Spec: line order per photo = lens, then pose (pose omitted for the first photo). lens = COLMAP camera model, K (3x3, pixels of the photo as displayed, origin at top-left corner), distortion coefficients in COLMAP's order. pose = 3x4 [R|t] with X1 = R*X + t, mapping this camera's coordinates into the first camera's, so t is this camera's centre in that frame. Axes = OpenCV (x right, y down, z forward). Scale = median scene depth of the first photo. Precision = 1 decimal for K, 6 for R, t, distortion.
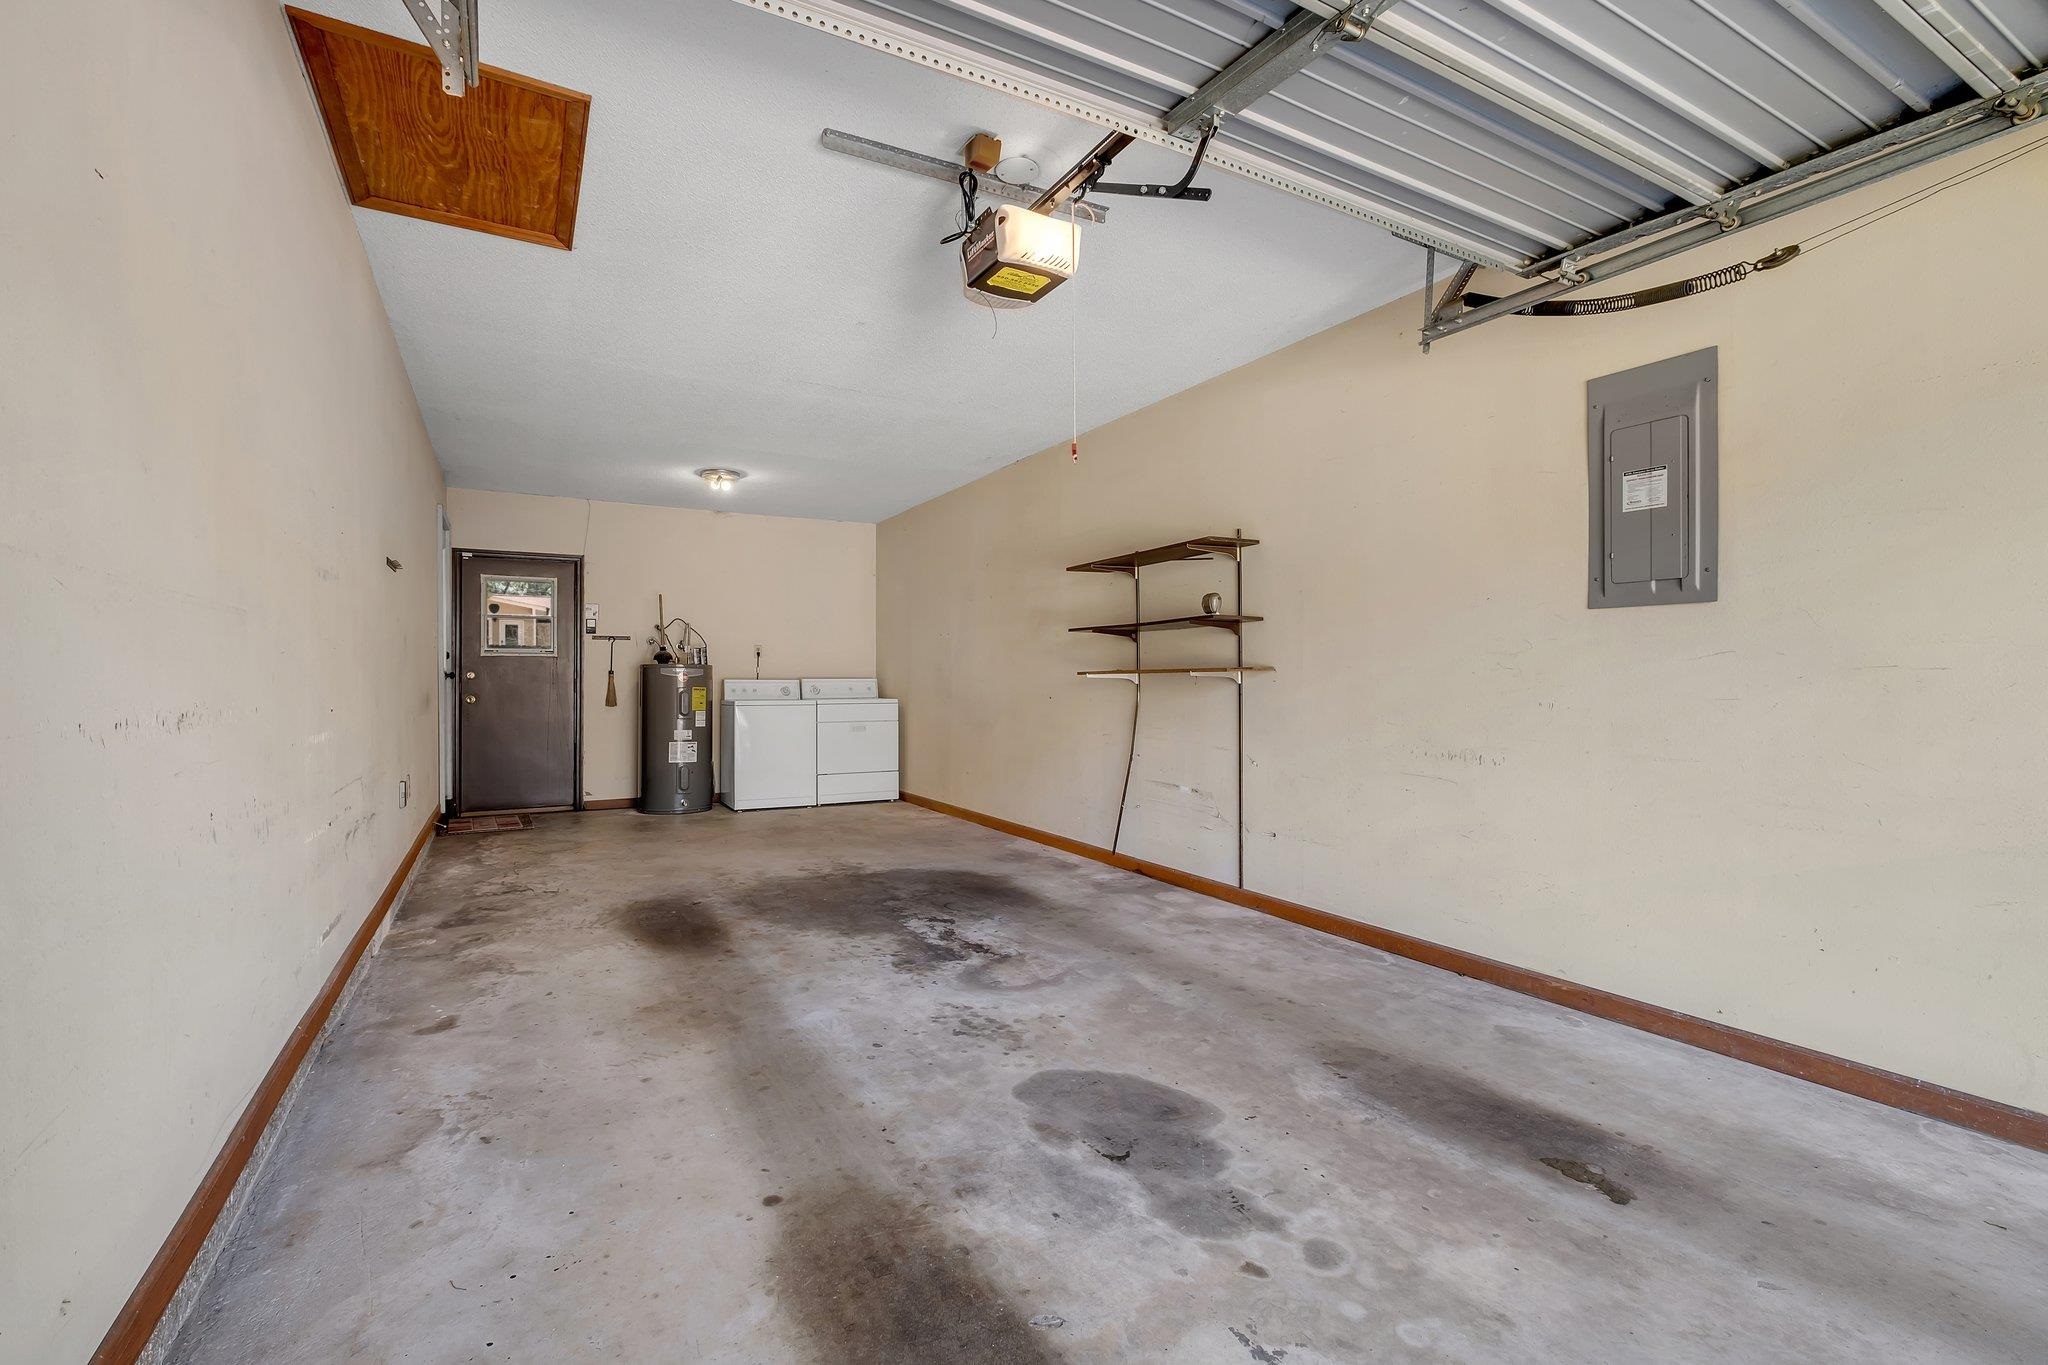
lens RADIAL K [[901.8, 0, 1006.9], [0, 901.8, 679.9], [0, 0, 1]] dist [-0.003826, -0.000169]
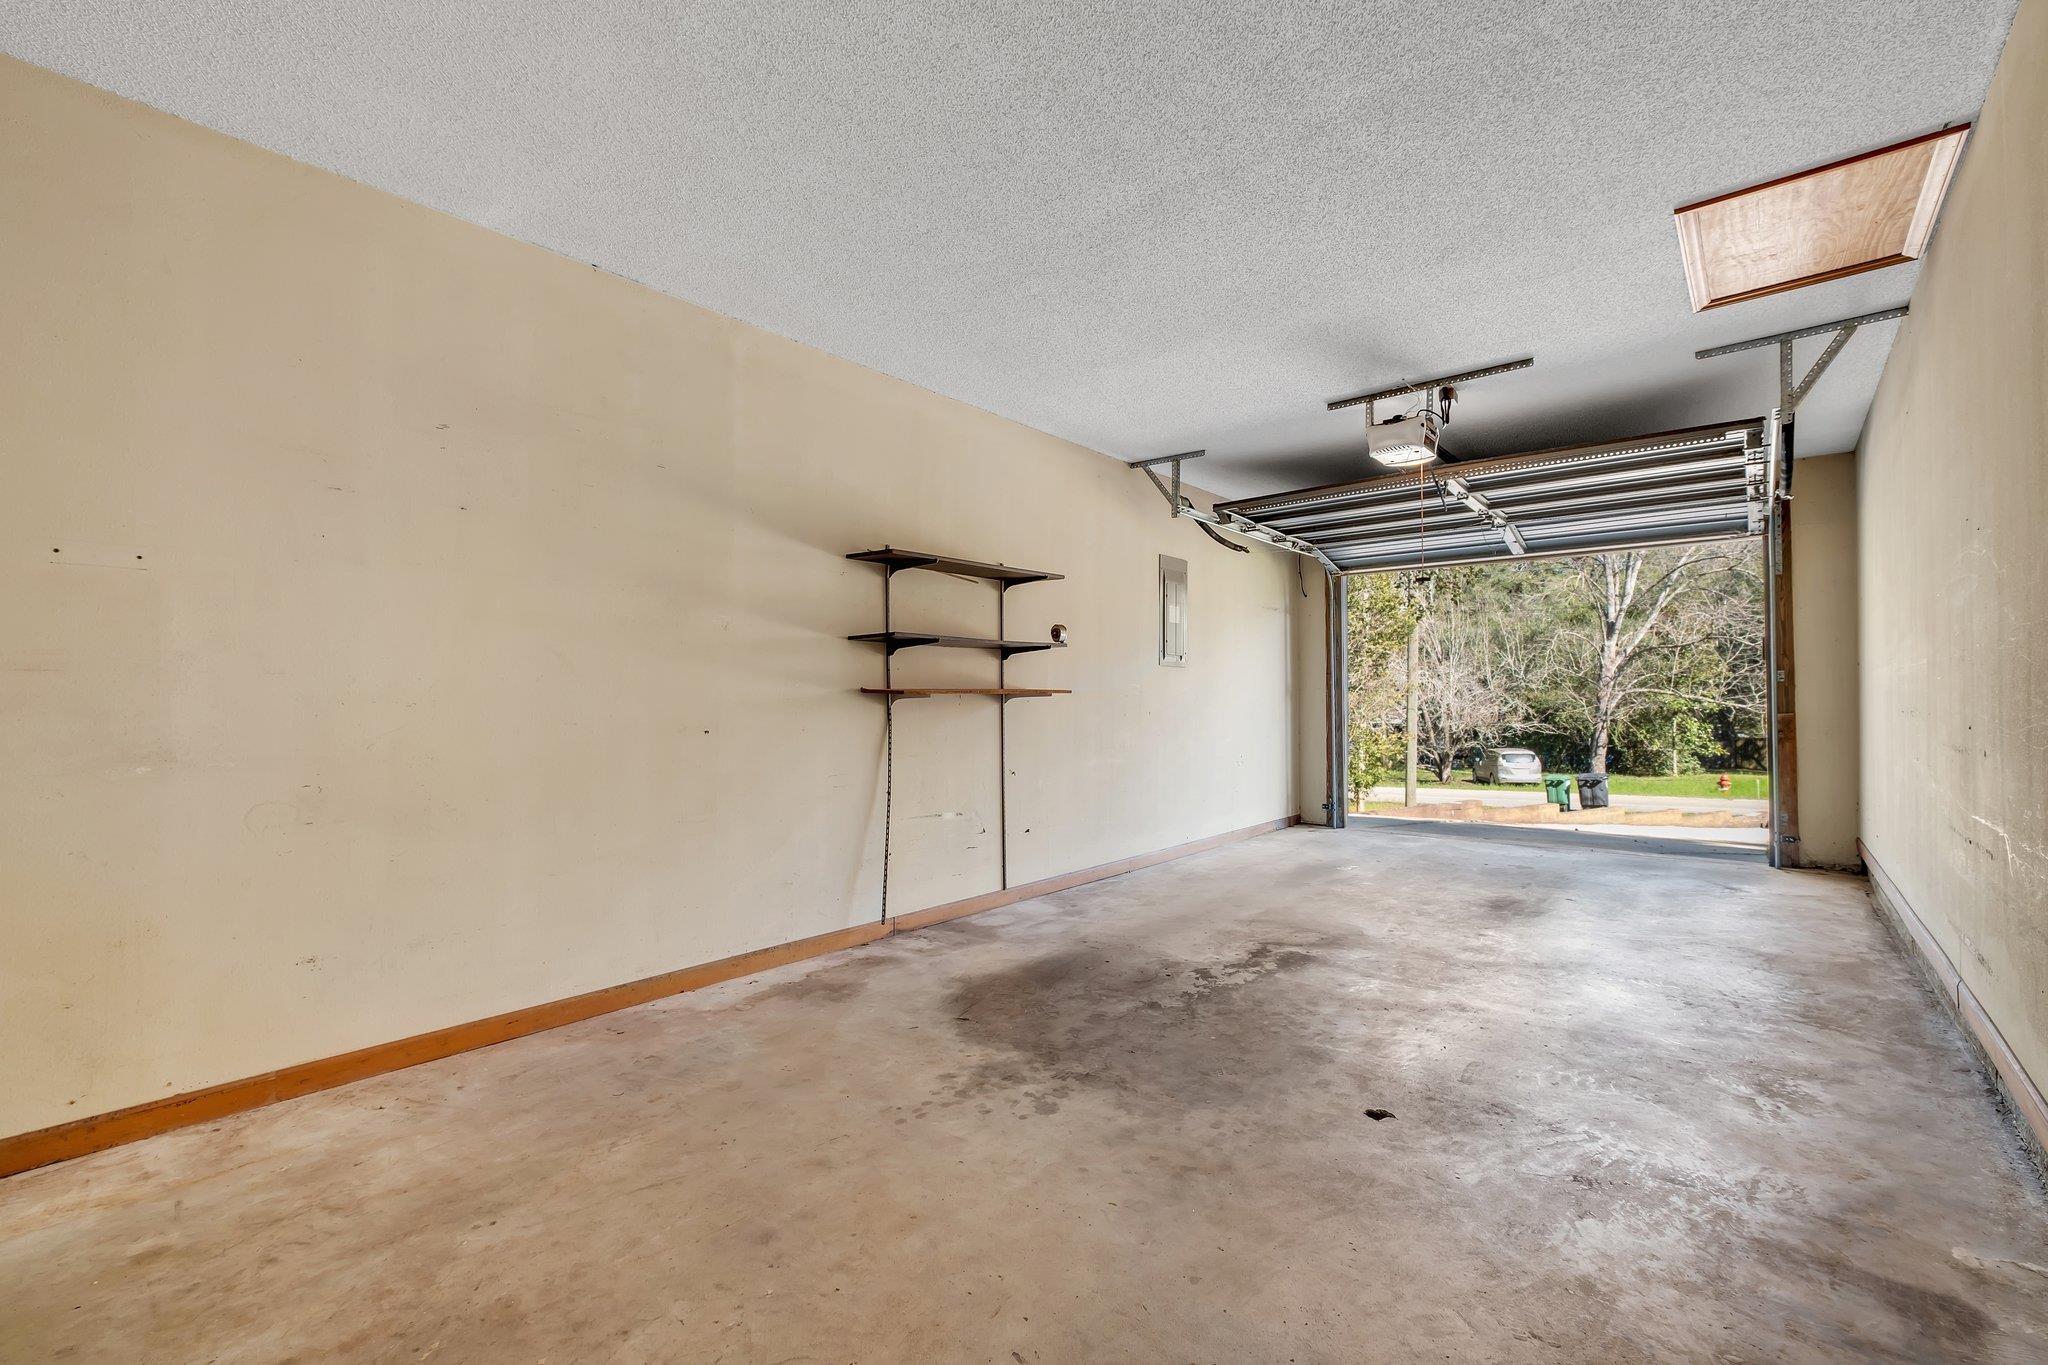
lens RADIAL K [[901.8, 0, 1006.2], [0, 901.8, 683.4], [0, 0, 1]] dist [-0.003826, -0.000169]
pose [[-0.353581, 0.004570, 0.935393, -0.904408], [-0.000033, 0.999988, -0.004898, -0.019995], [-0.935404, -0.001762, -0.353577, 1.606702]]
